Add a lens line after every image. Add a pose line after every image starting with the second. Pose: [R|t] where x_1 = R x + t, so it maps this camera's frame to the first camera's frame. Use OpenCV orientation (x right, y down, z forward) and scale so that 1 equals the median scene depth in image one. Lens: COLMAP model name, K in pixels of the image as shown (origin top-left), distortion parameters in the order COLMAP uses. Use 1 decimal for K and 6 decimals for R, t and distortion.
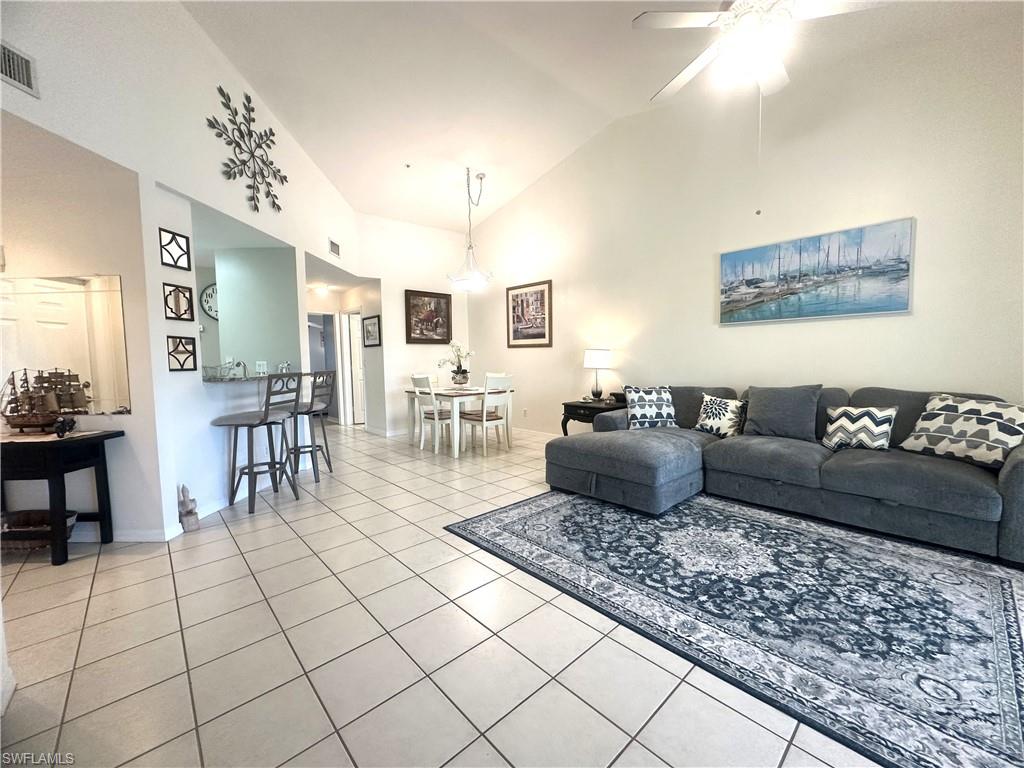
lens RADIAL K [[409.2, 0, 510.6], [0, 409.2, 383.5], [0, 0, 1]] dist [-0.004273, 0.000620]
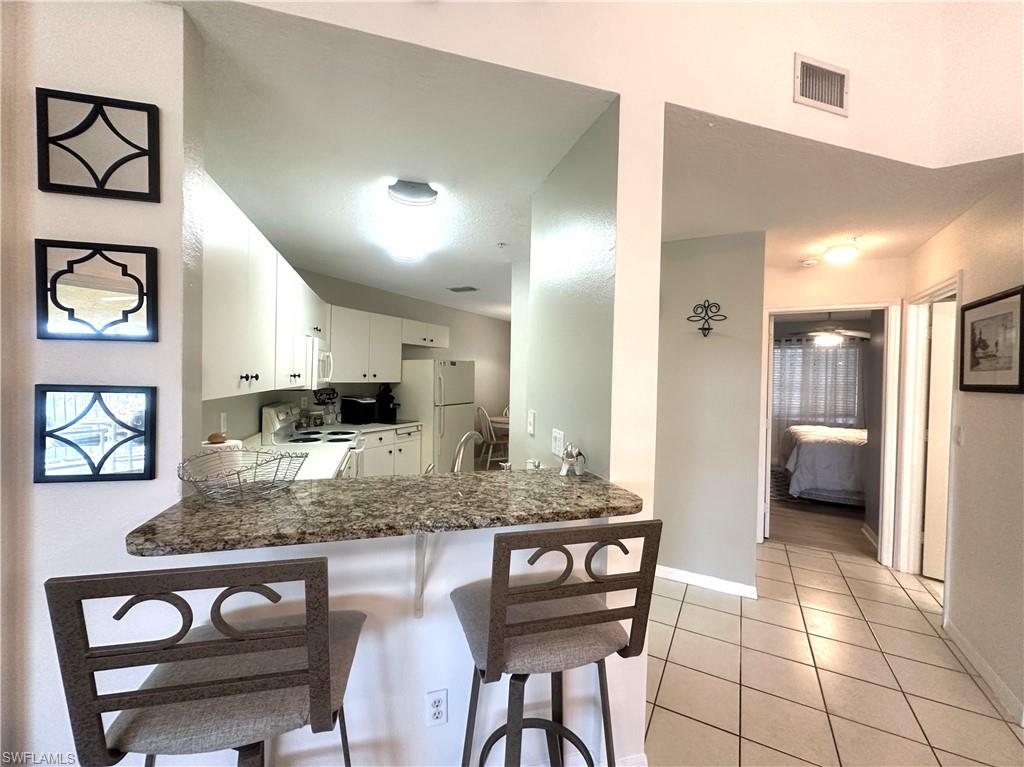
lens RADIAL K [[423.9, 0, 512.0], [0, 423.9, 383.5], [0, 0, 1]] dist [-0.001007, -0.000052]
pose [[0.327608, 0.044318, -0.943774, -0.306071], [-0.087334, 0.996043, 0.016457, -0.140448], [0.940769, 0.077032, 0.330182, 1.102484]]
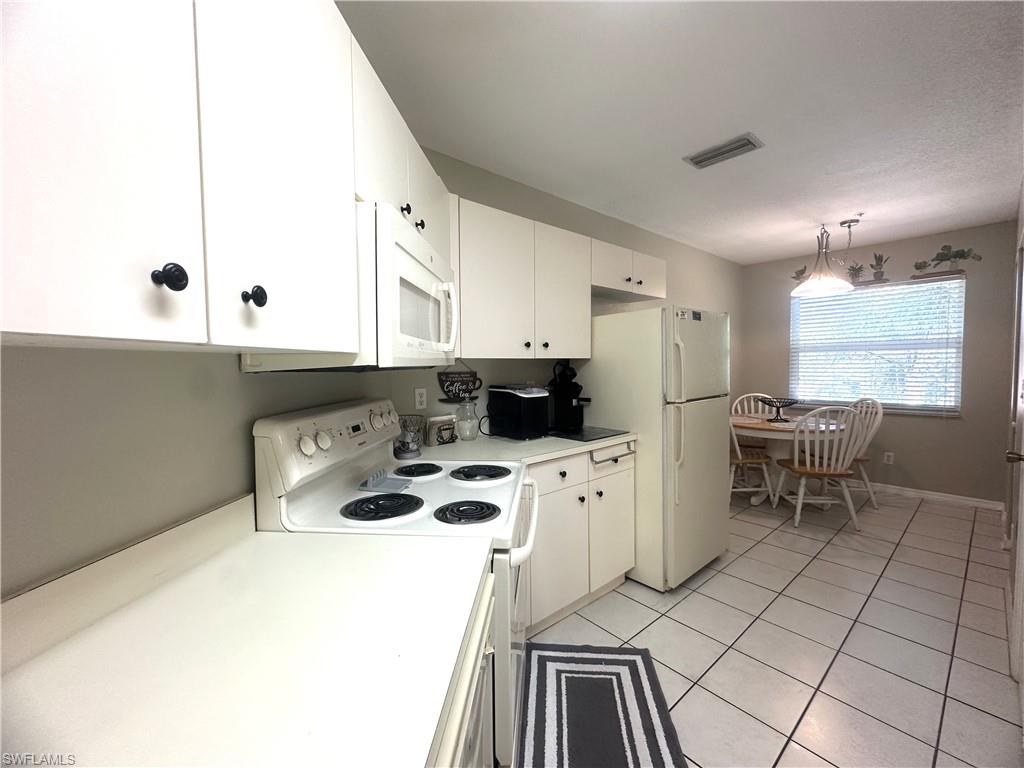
lens RADIAL K [[409.2, 0, 510.6], [0, 409.2, 383.5], [0, 0, 1]] dist [-0.004273, 0.000620]
pose [[-0.031716, 0.069401, -0.997085, -1.085693], [-0.050269, 0.996213, 0.070939, -0.084003], [0.998232, 0.052372, -0.028107, 1.099180]]
